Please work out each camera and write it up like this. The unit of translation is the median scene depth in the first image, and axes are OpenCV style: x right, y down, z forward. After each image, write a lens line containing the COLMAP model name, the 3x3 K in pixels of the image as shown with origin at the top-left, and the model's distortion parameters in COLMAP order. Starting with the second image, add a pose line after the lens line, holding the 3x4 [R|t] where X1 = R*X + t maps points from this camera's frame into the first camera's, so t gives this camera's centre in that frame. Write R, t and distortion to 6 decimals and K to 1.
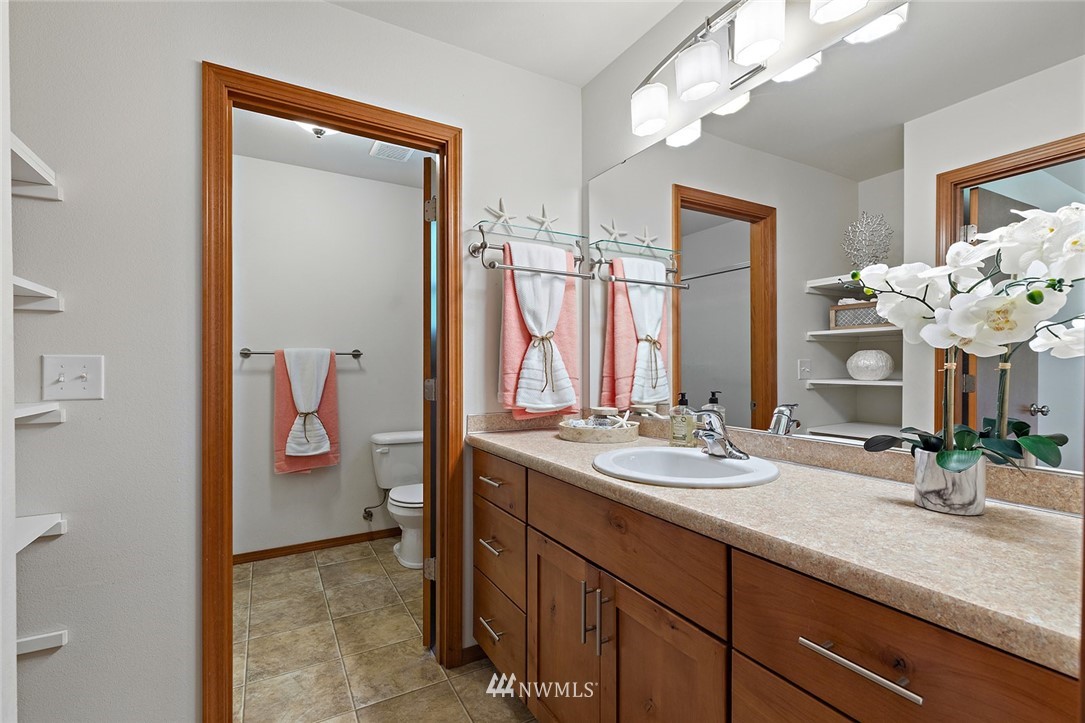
lens RADIAL K [[483.0, 0, 545.6], [0, 483.0, 370.9], [0, 0, 1]] dist [0.005159, 0.001227]
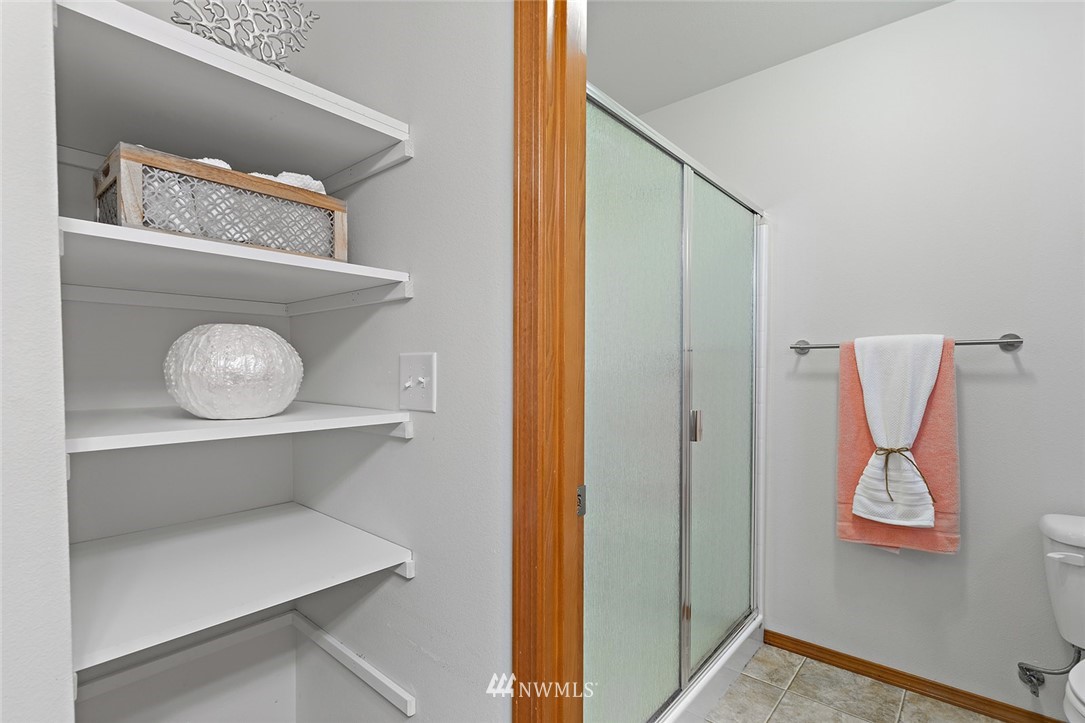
lens RADIAL K [[511.5, 0, 541.3], [0, 511.5, 379.2], [0, 0, 1]] dist [-0.002906, -0.000138]
pose [[0.325640, 0.023175, -0.945210, -0.058034], [-0.009239, 0.999730, 0.021329, -0.004557], [0.945449, 0.001787, 0.325766, 0.397139]]
